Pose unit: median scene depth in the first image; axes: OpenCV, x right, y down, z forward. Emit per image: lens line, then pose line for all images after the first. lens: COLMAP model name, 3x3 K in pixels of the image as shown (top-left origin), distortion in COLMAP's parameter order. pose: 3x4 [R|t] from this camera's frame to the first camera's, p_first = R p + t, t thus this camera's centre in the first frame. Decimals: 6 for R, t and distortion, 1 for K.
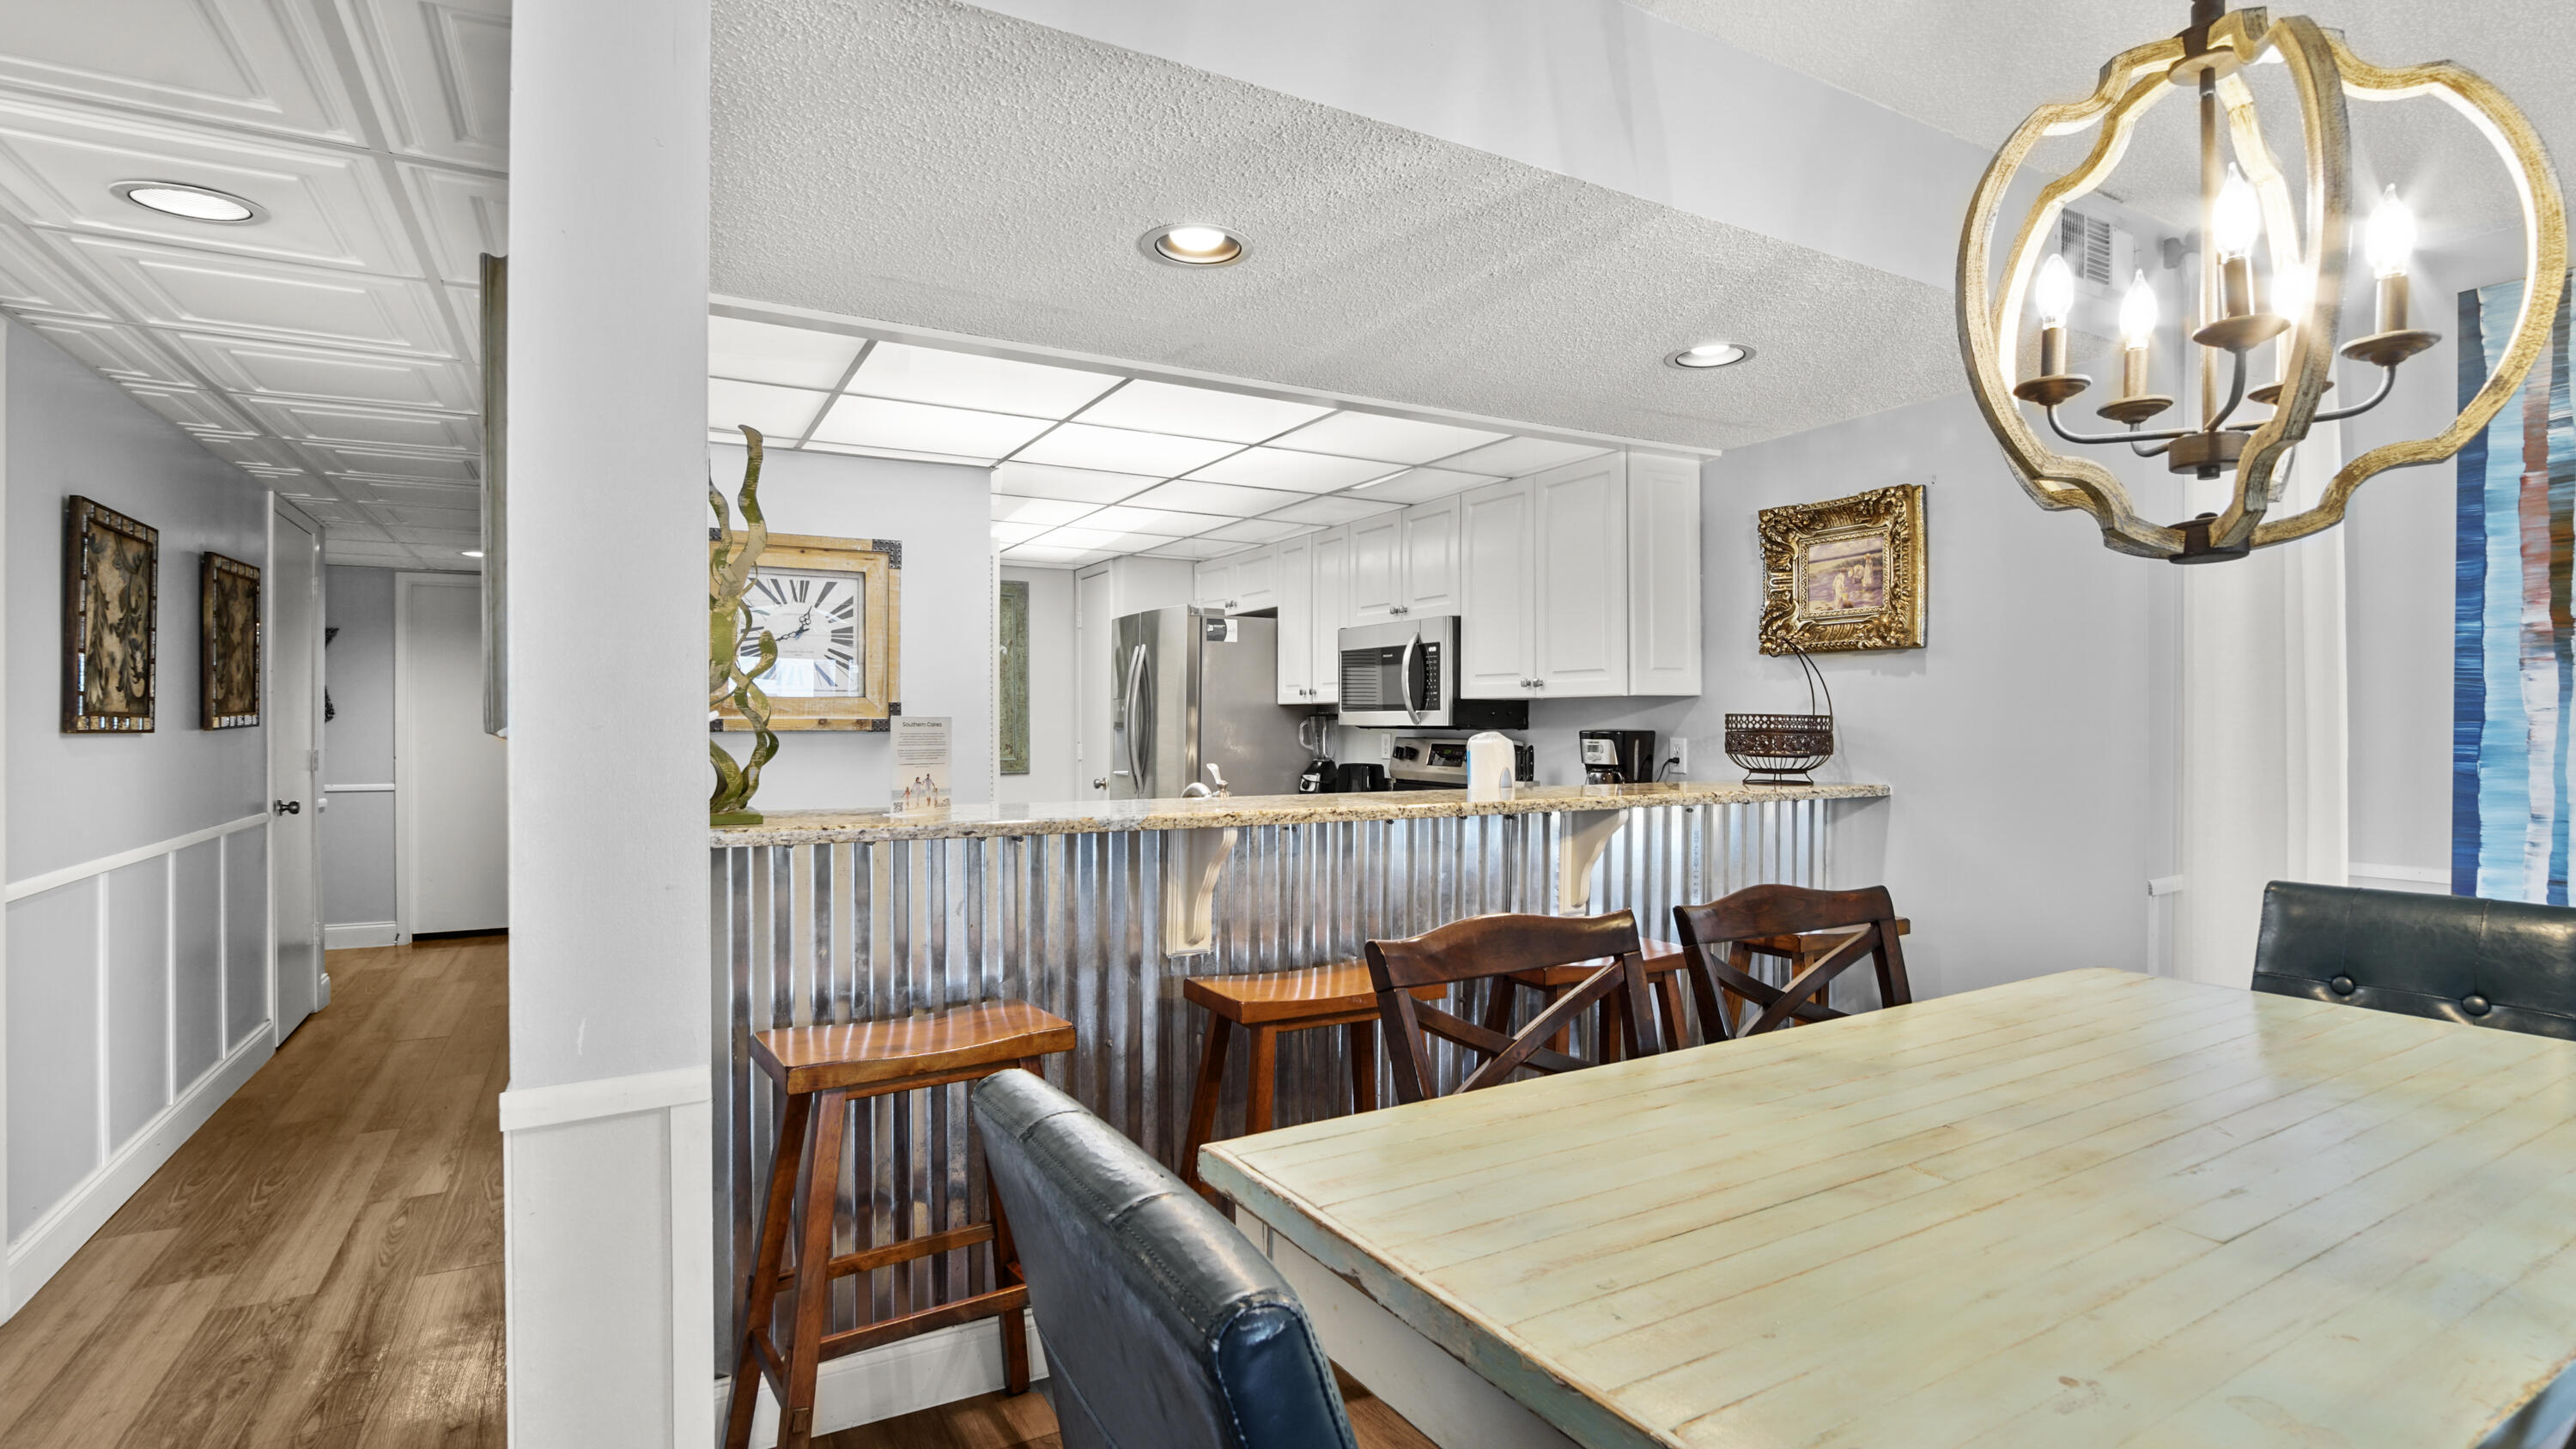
lens RADIAL K [[1177.4, 0, 1288.0], [0, 1177.4, 724.5], [0, 0, 1]] dist [-0.009778, -0.000058]
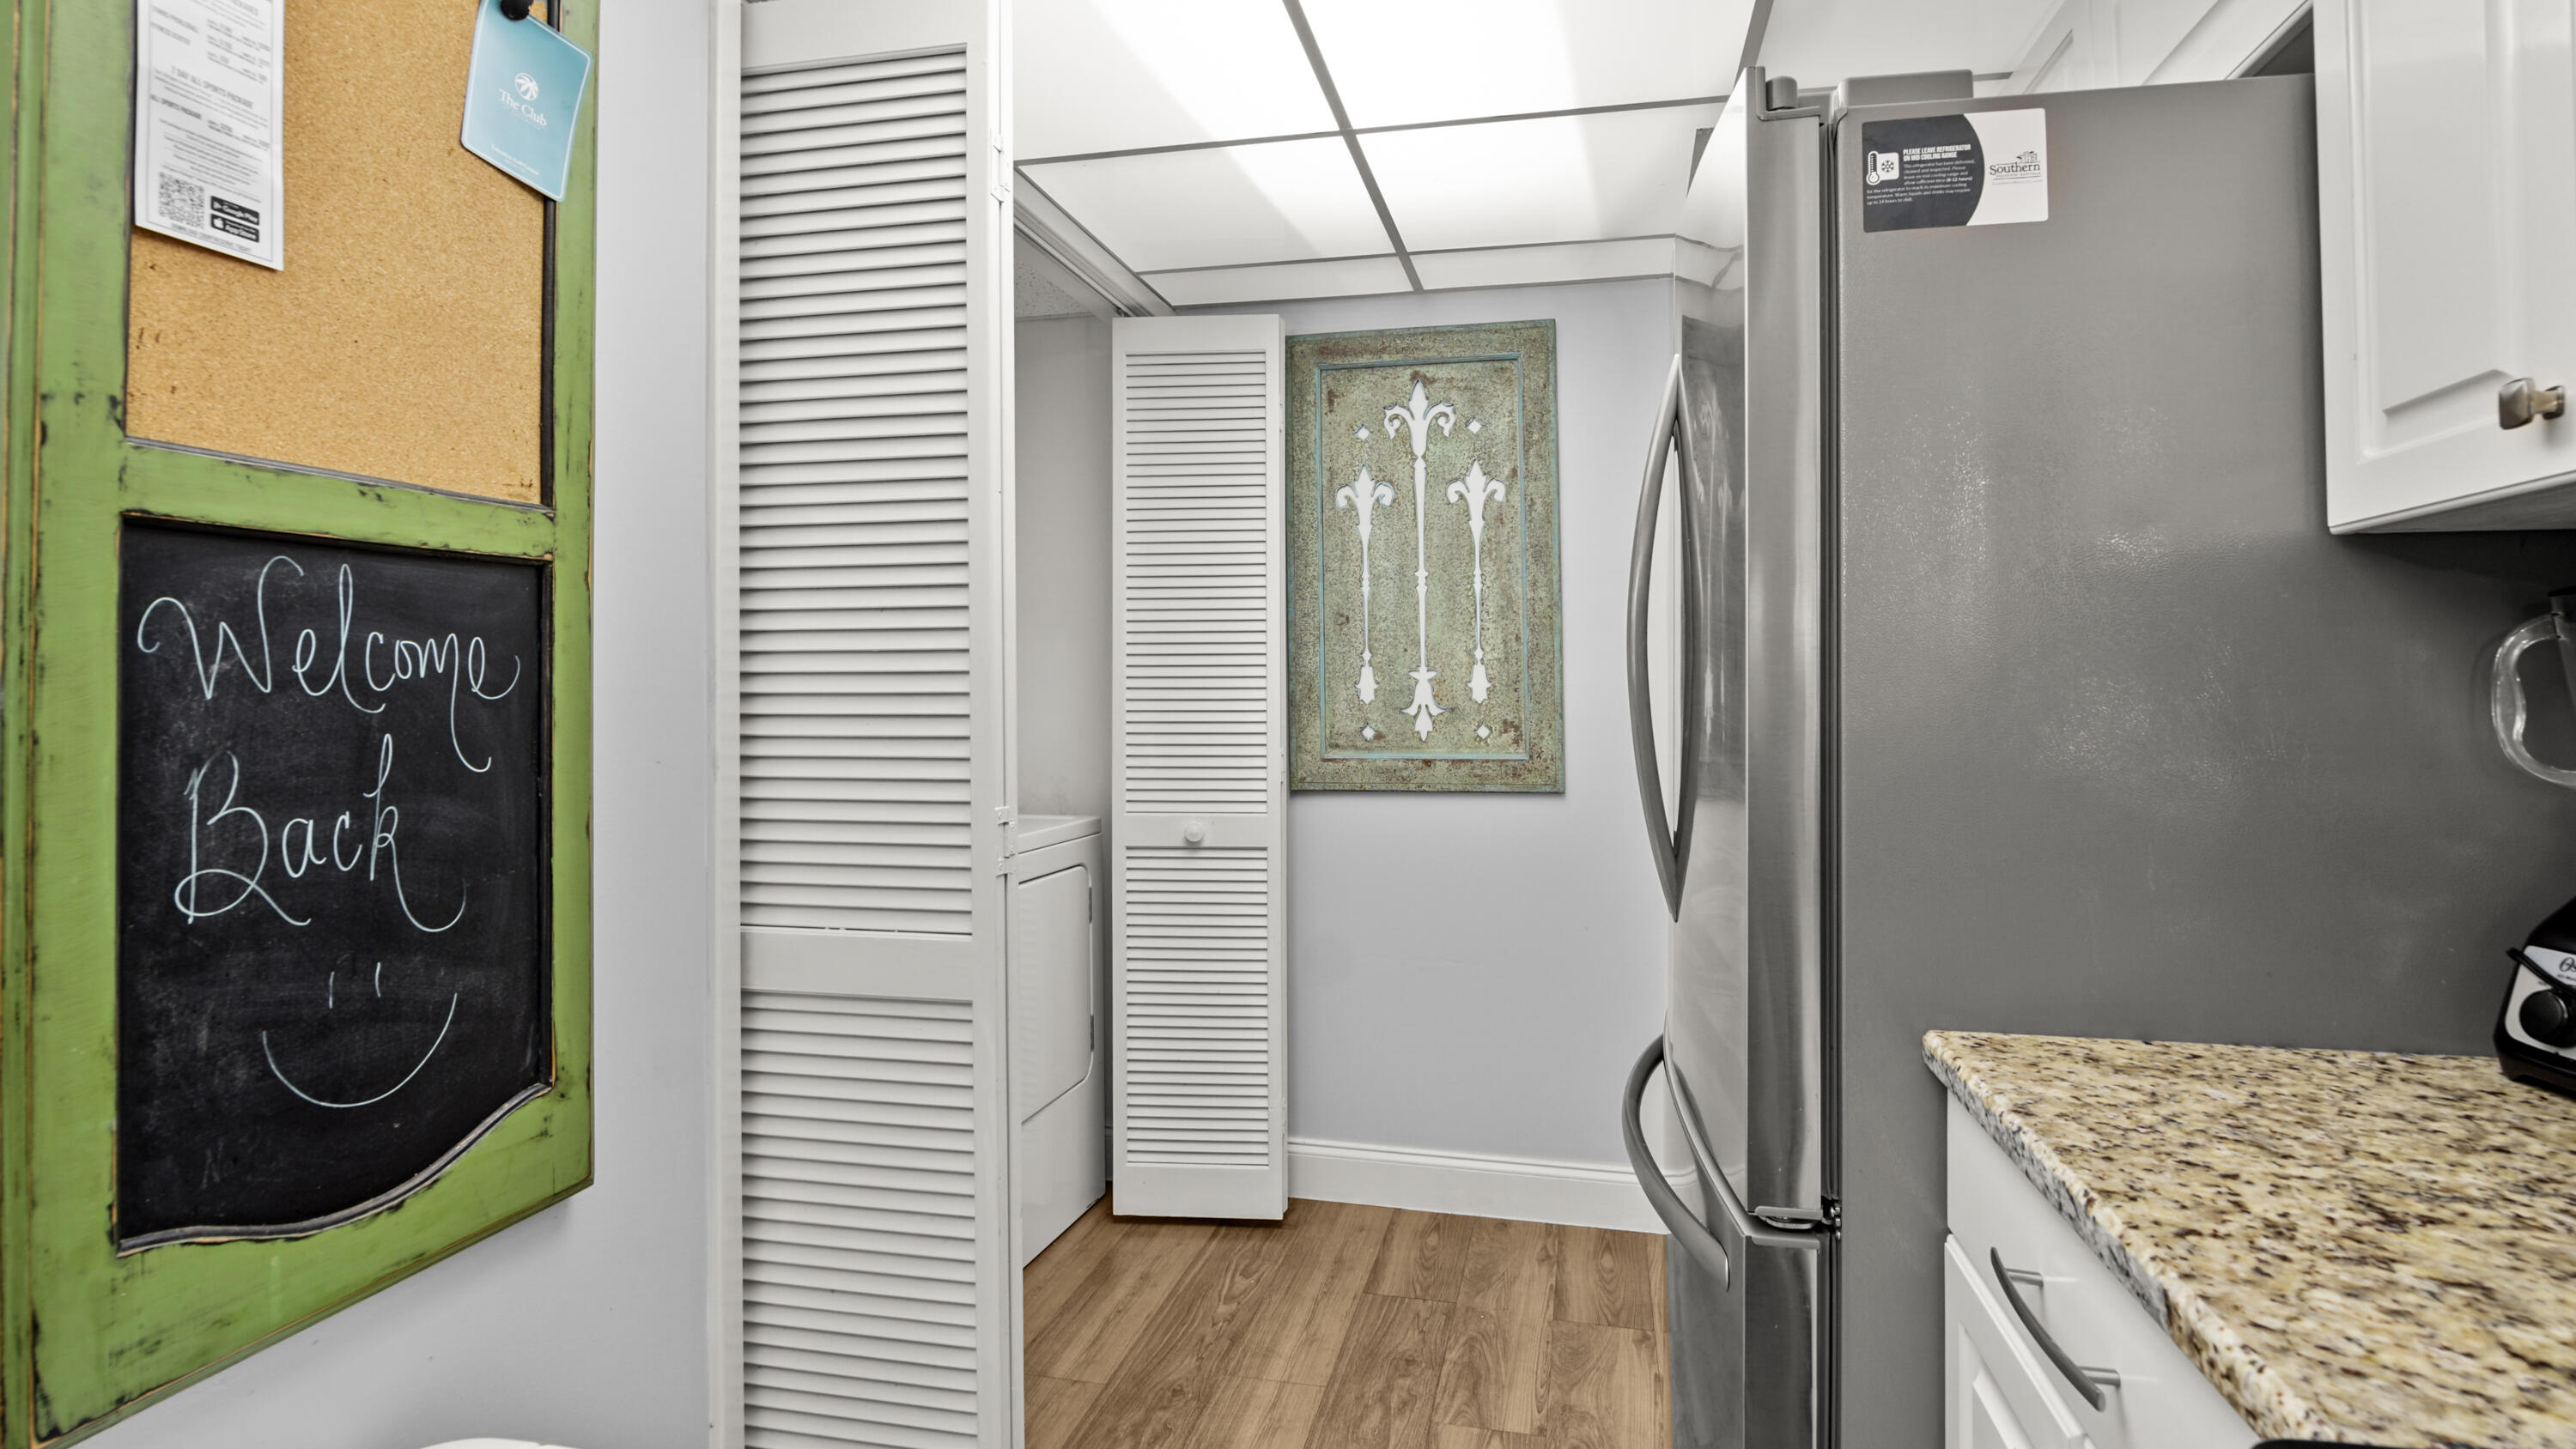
lens RADIAL K [[1209.6, 0, 1297.7], [0, 1209.6, 621.9], [0, 0, 1]] dist [-0.009228, 0.000458]
pose [[0.722749, -0.036044, -0.690170, 0.002808], [-0.002522, 0.998495, -0.054787, 0.011689], [0.691106, 0.041338, 0.721571, 1.107328]]
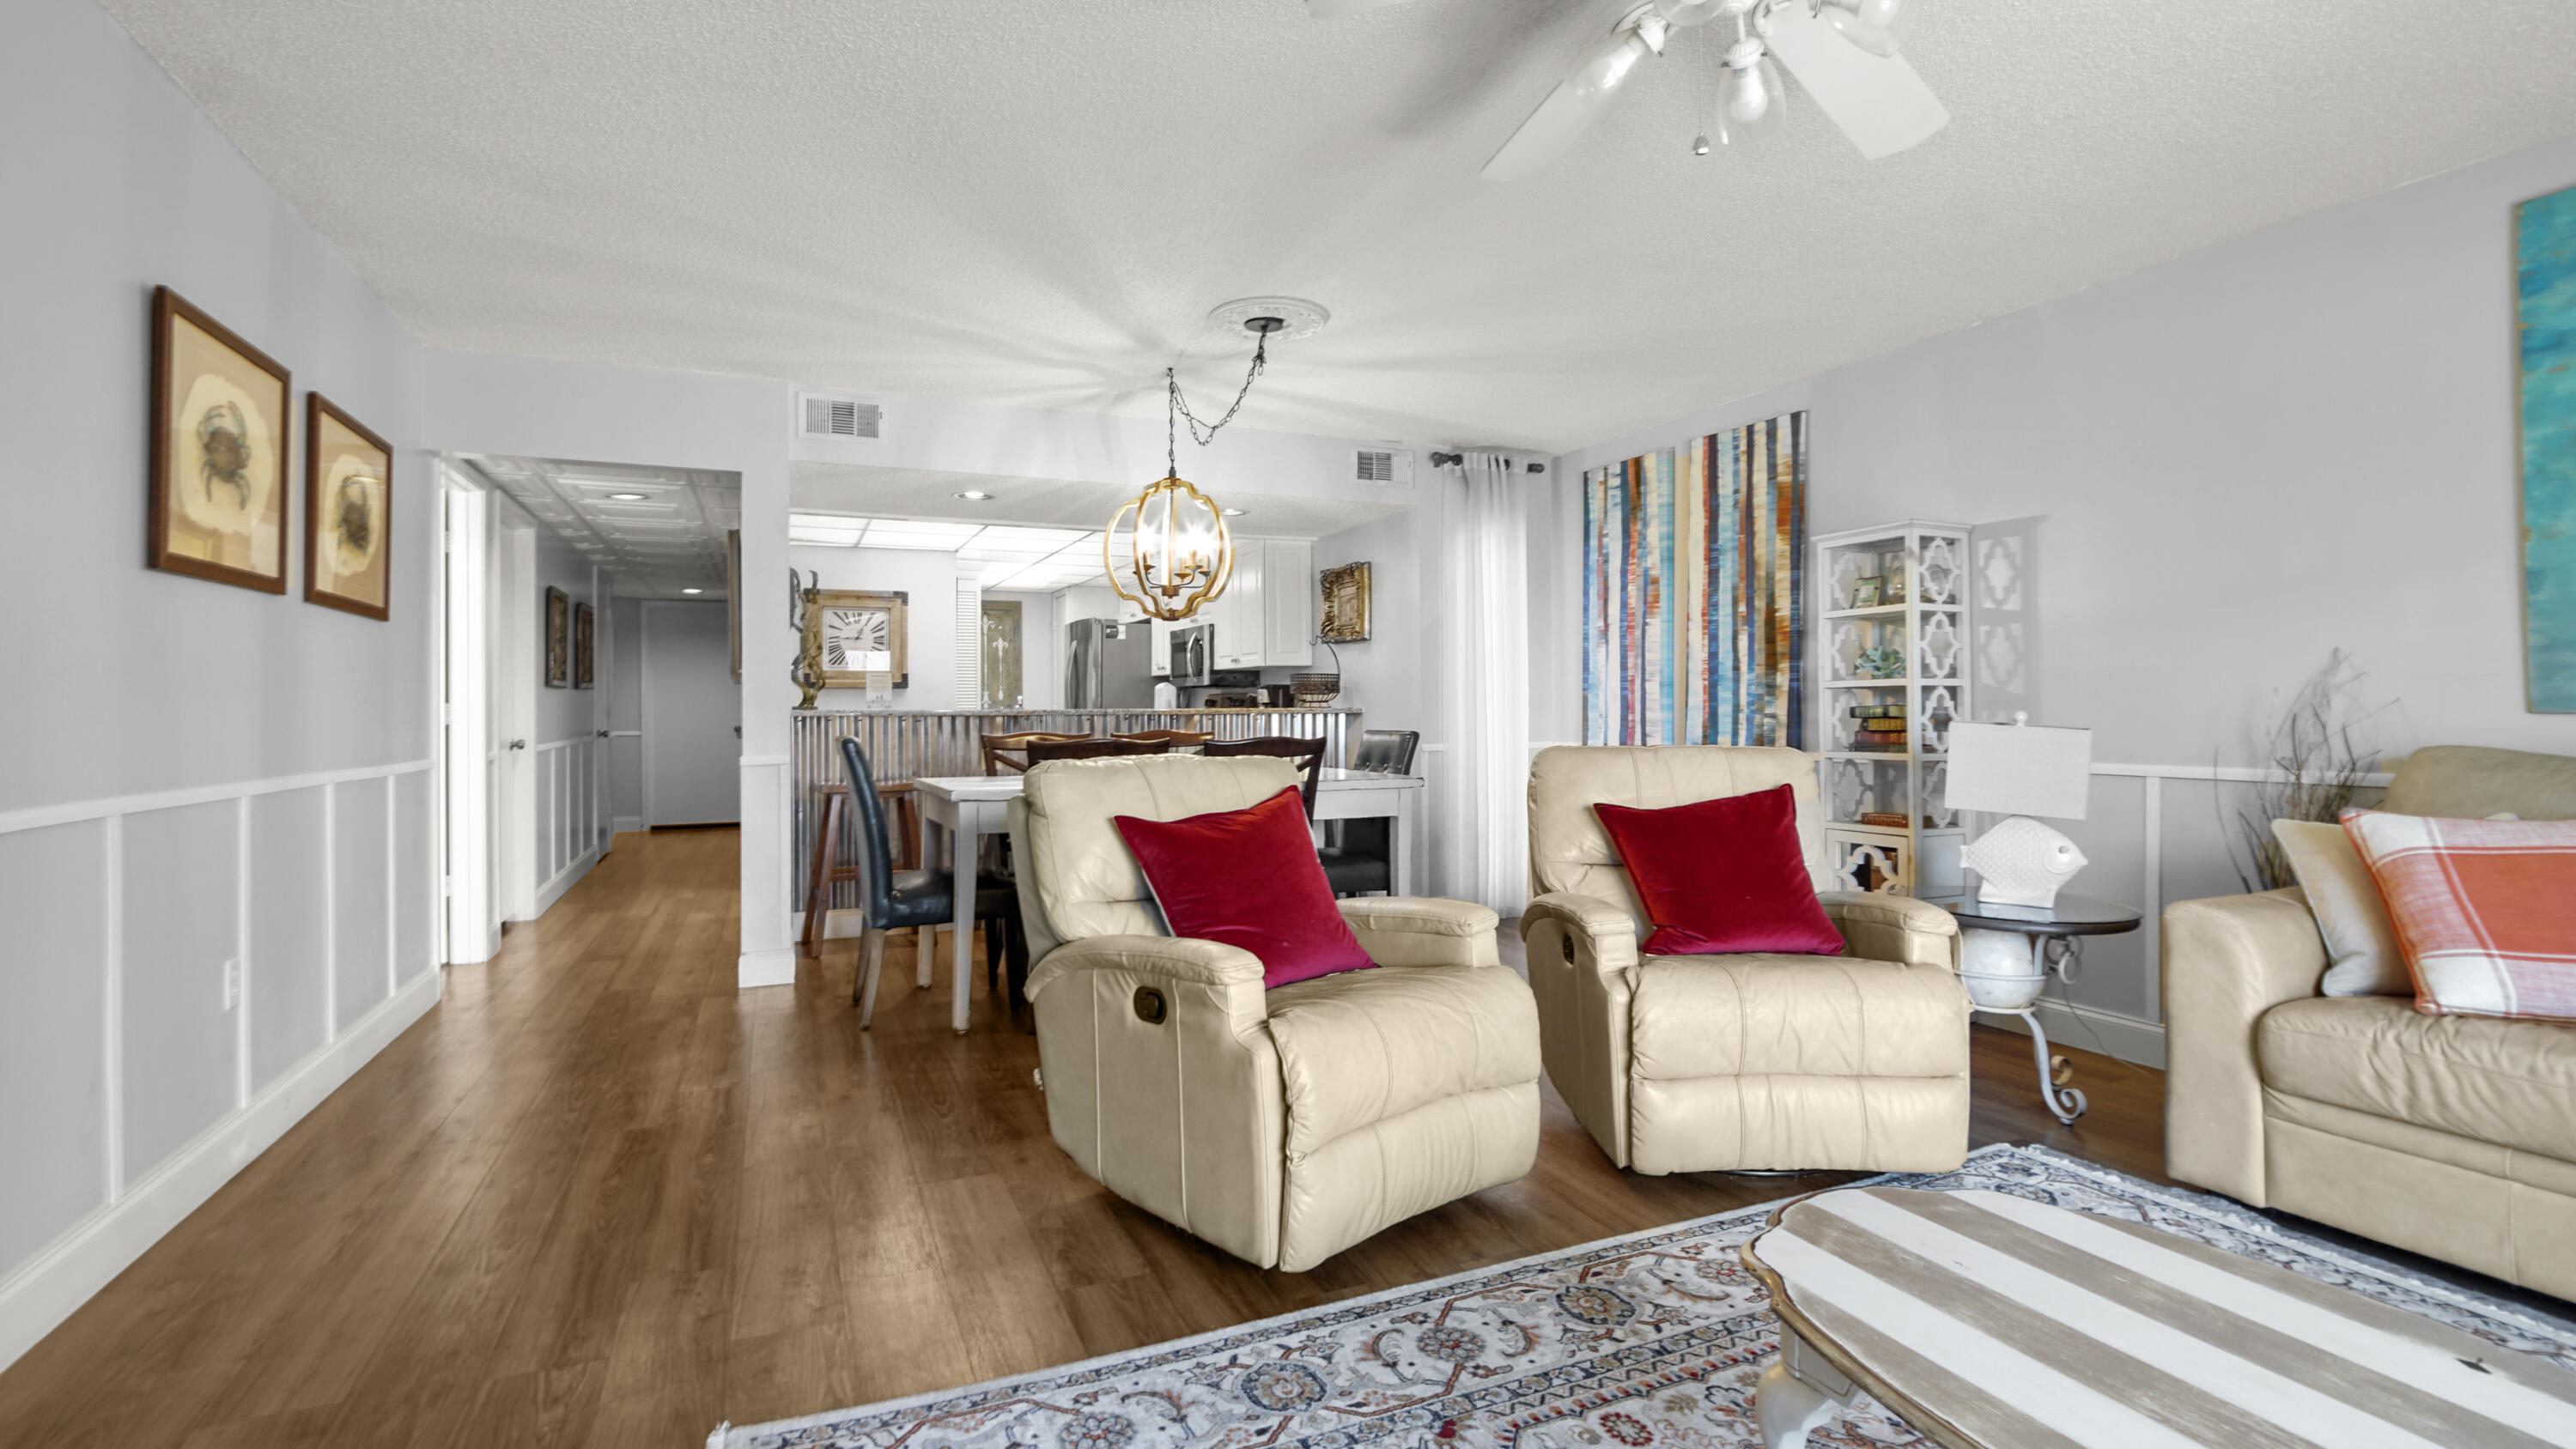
lens RADIAL K [[1177.4, 0, 1288.0], [0, 1177.4, 724.5], [0, 0, 1]] dist [-0.009778, -0.000058]
pose [[0.994201, -0.004885, -0.107429, 0.520458], [0.006060, 0.999925, 0.010614, 0.049709], [0.107369, -0.011203, 0.994156, -0.901008]]
